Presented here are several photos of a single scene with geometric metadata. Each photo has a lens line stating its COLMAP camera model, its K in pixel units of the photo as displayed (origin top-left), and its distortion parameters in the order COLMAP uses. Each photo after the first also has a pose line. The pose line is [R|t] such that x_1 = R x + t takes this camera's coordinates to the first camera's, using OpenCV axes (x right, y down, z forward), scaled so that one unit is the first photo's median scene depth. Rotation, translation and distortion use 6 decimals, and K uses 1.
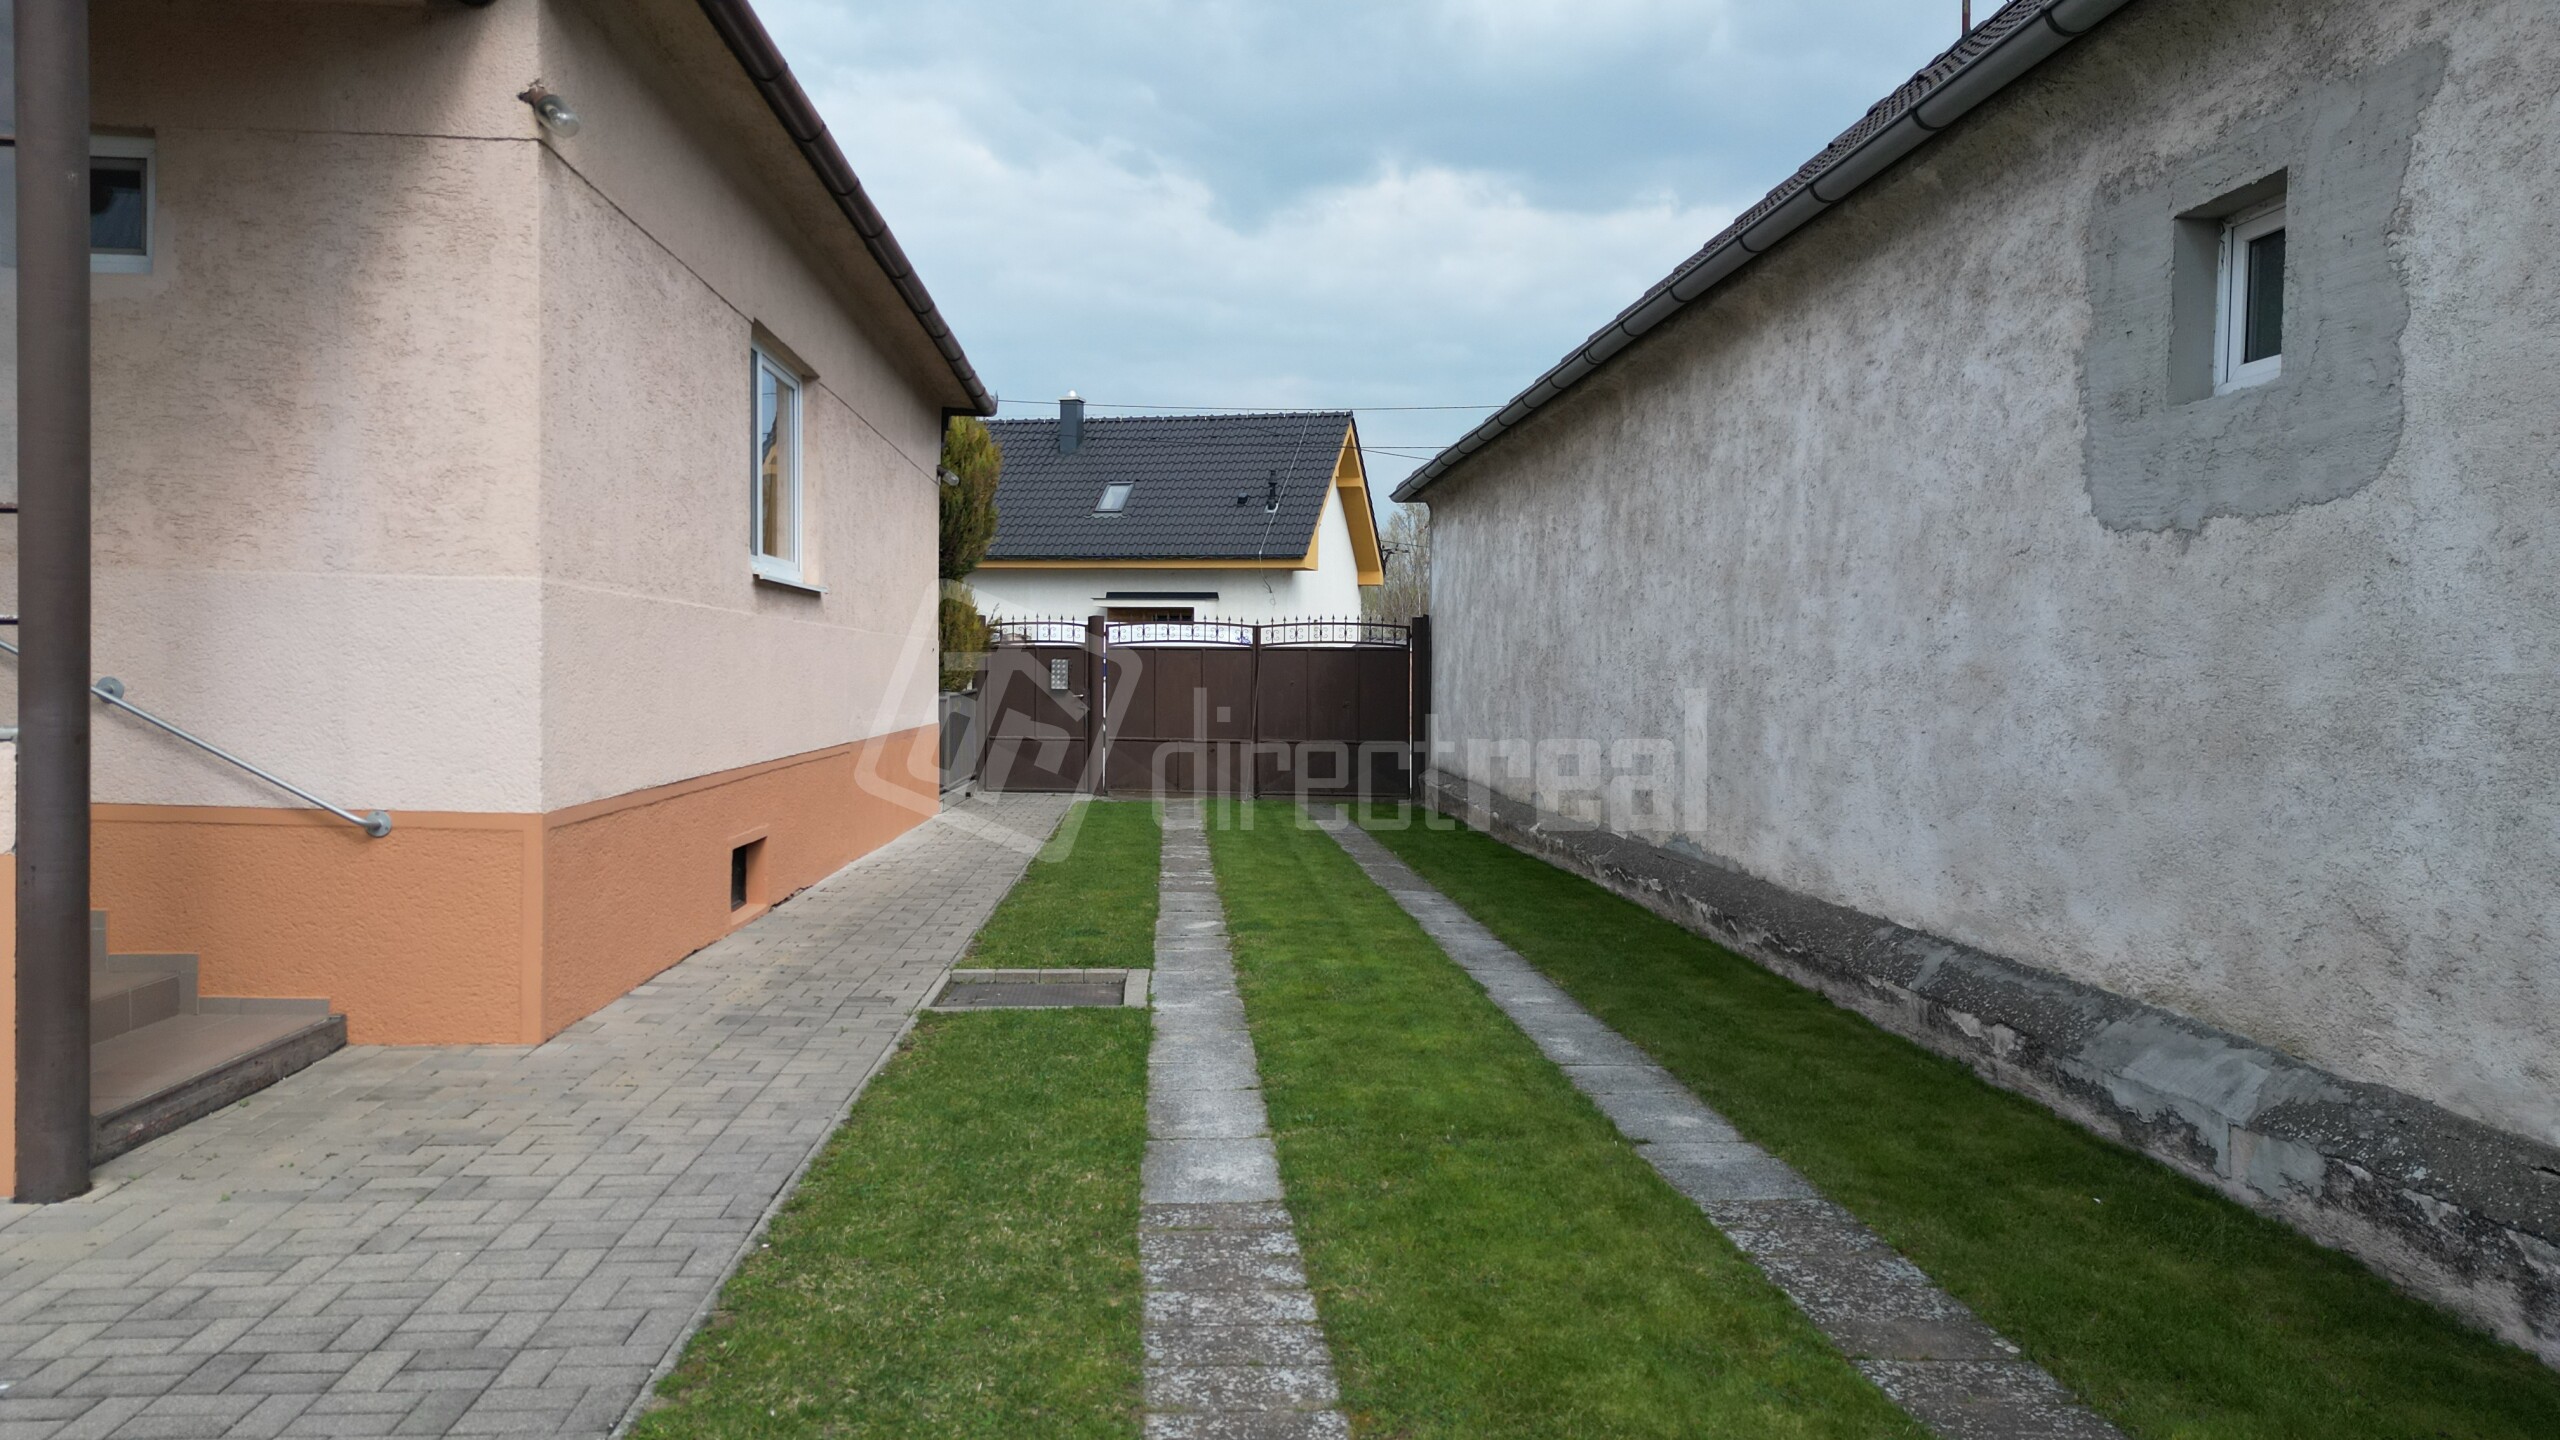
lens RADIAL K [[1765.5, 0, 1280.0], [0, 1765.5, 720.0], [0, 0, 1]] dist [0.072889, -0.057238]
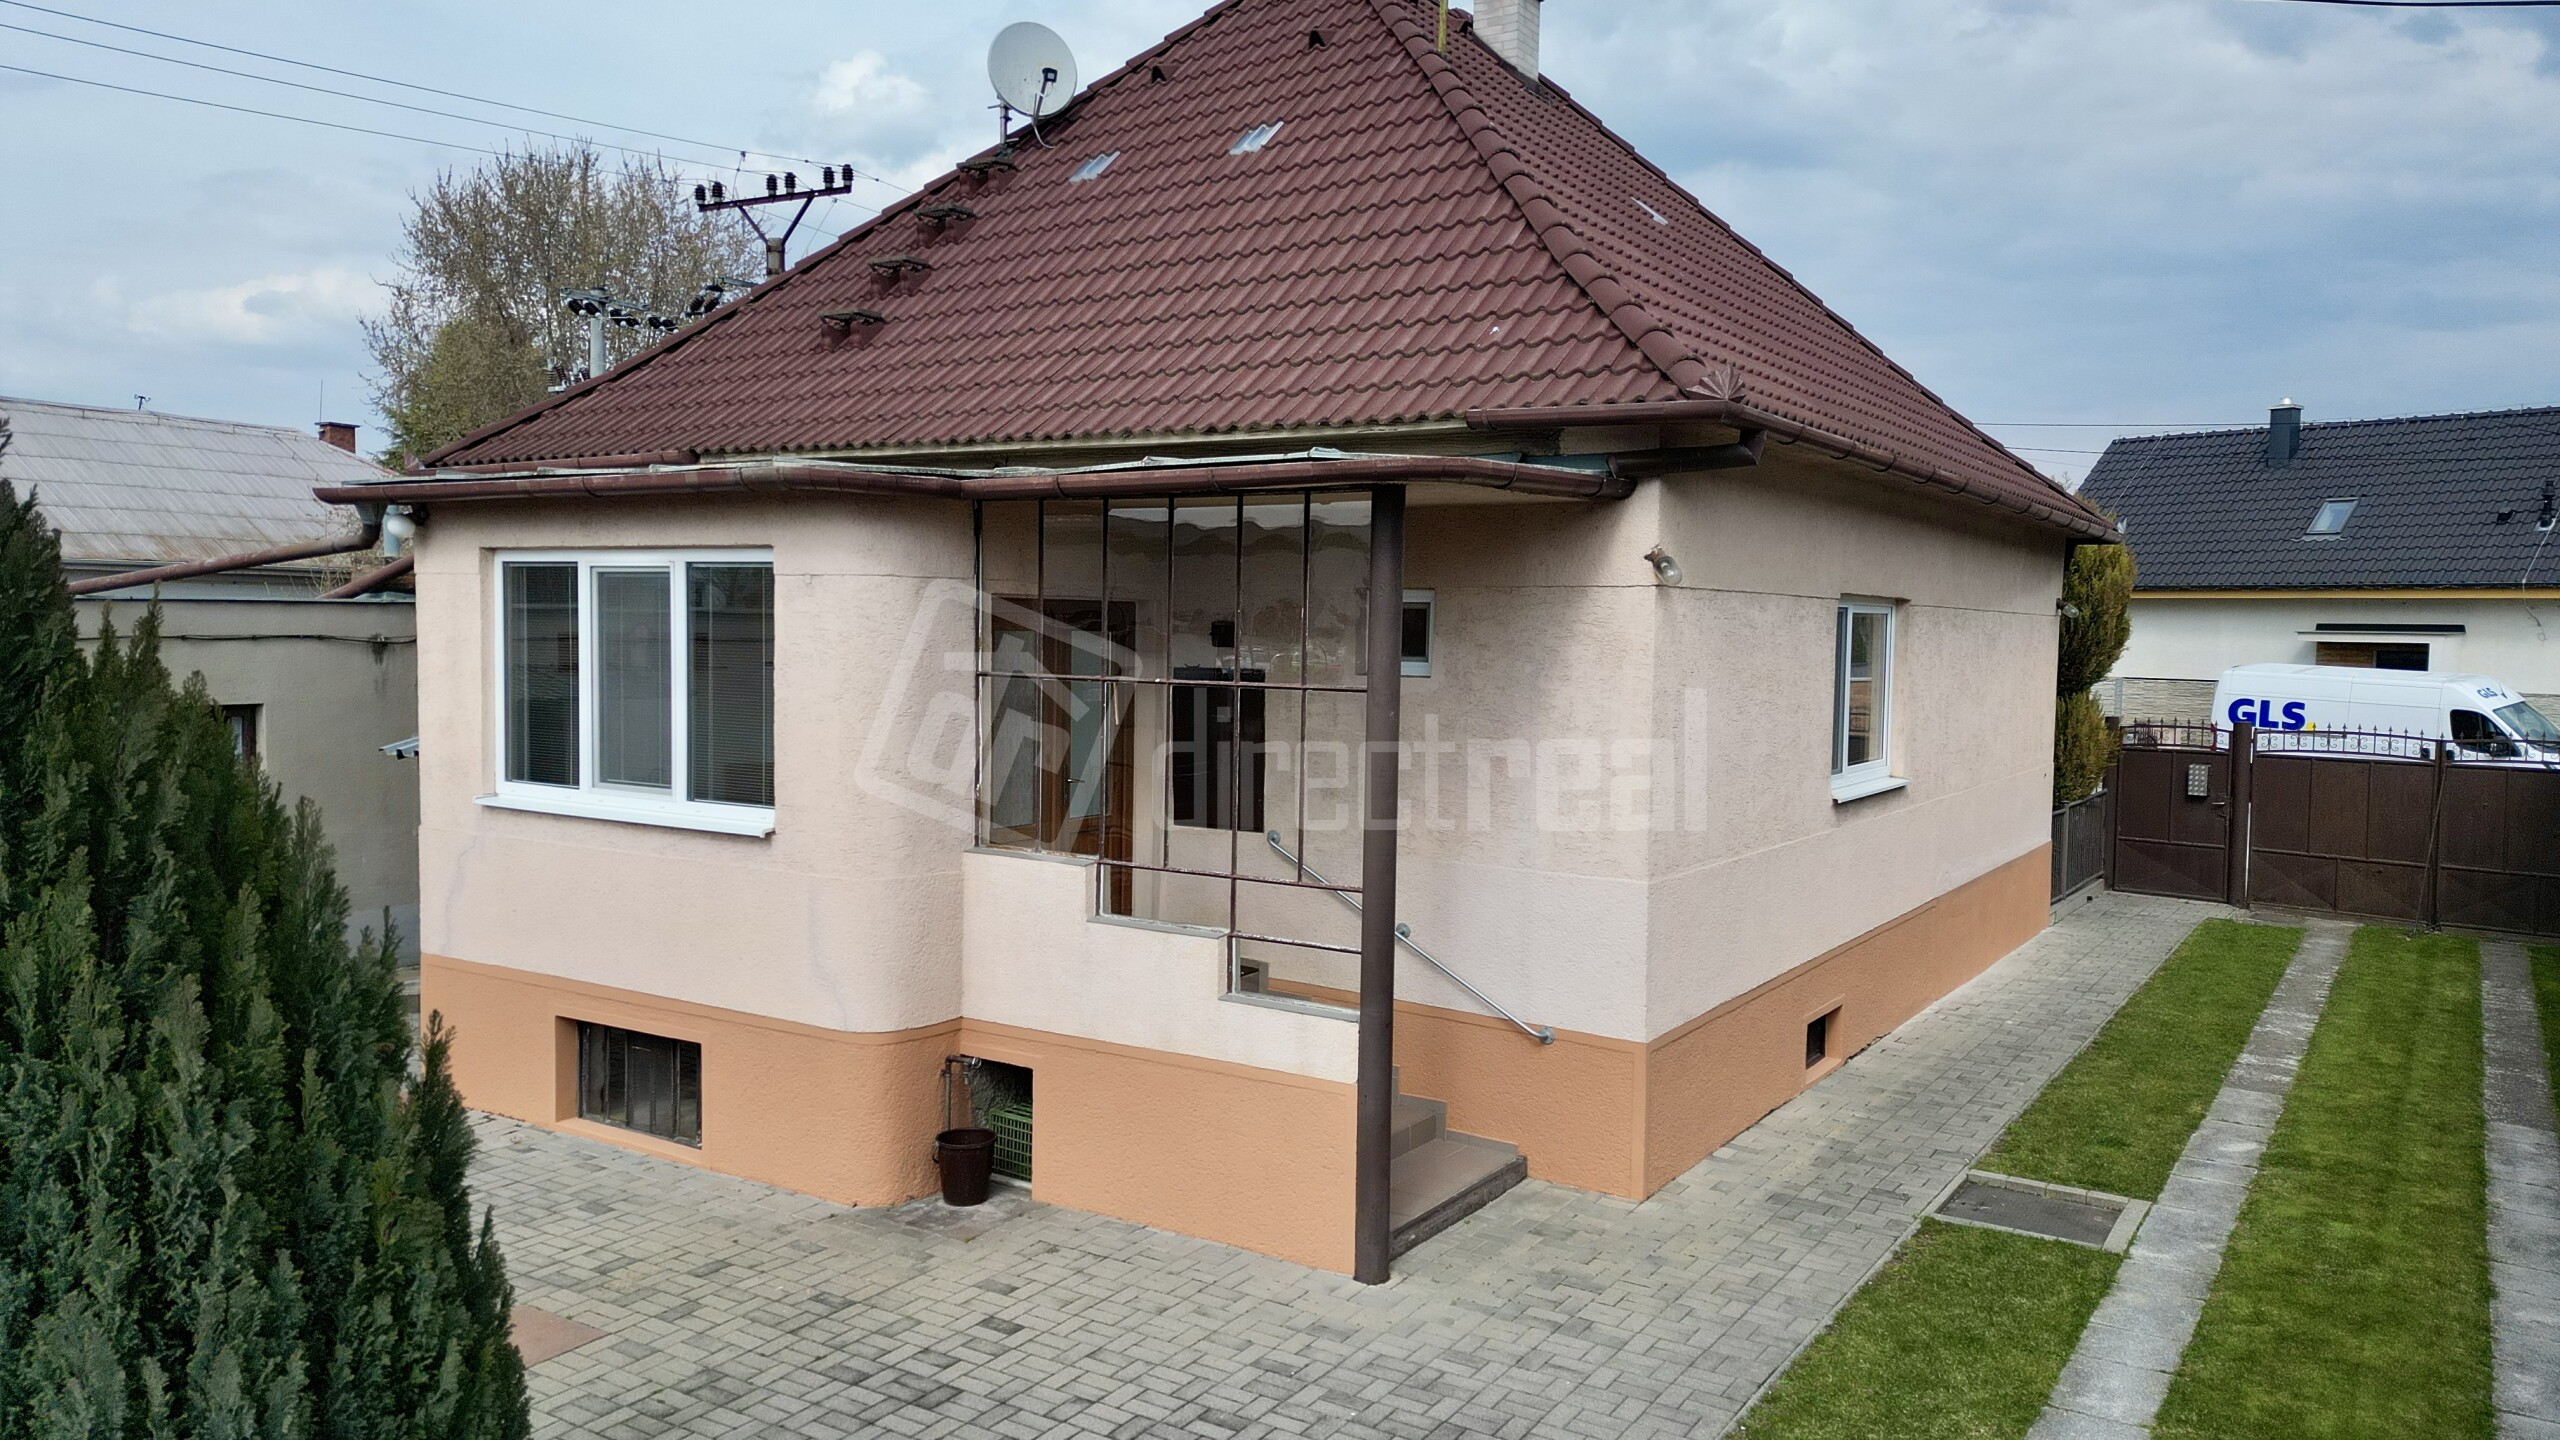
lens RADIAL K [[1776.4, 0, 1280.0], [0, 1776.4, 720.0], [0, 0, 1]] dist [0.060154, -0.051060]
pose [[0.797436, 0.032132, -0.602548, 0.225216], [-0.017550, 0.999394, 0.030068, -0.260884], [0.603149, -0.013403, 0.797516, -0.348857]]
